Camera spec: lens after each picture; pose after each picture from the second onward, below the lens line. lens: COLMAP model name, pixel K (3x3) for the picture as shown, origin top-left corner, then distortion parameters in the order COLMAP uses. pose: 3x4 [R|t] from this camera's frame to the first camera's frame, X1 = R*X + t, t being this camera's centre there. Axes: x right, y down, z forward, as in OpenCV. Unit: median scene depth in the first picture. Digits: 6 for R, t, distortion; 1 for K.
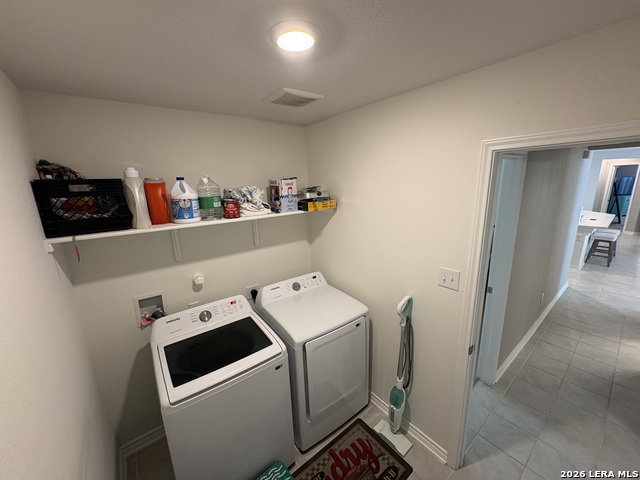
lens RADIAL K [[254.9, 0, 324.1], [0, 254.9, 240.4], [0, 0, 1]] dist [-0.003585, 0.001340]
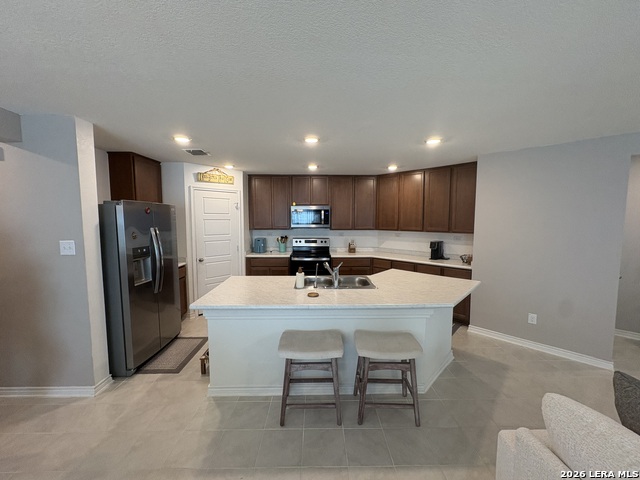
lens RADIAL K [[254.9, 0, 320.2], [0, 254.9, 238.6], [0, 0, 1]] dist [-0.003585, 0.001340]
pose [[0.791312, 0.079175, -0.606264, 1.528959], [-0.167229, 0.981797, -0.090055, -0.163459], [0.588098, 0.172647, 0.790148, 0.763481]]
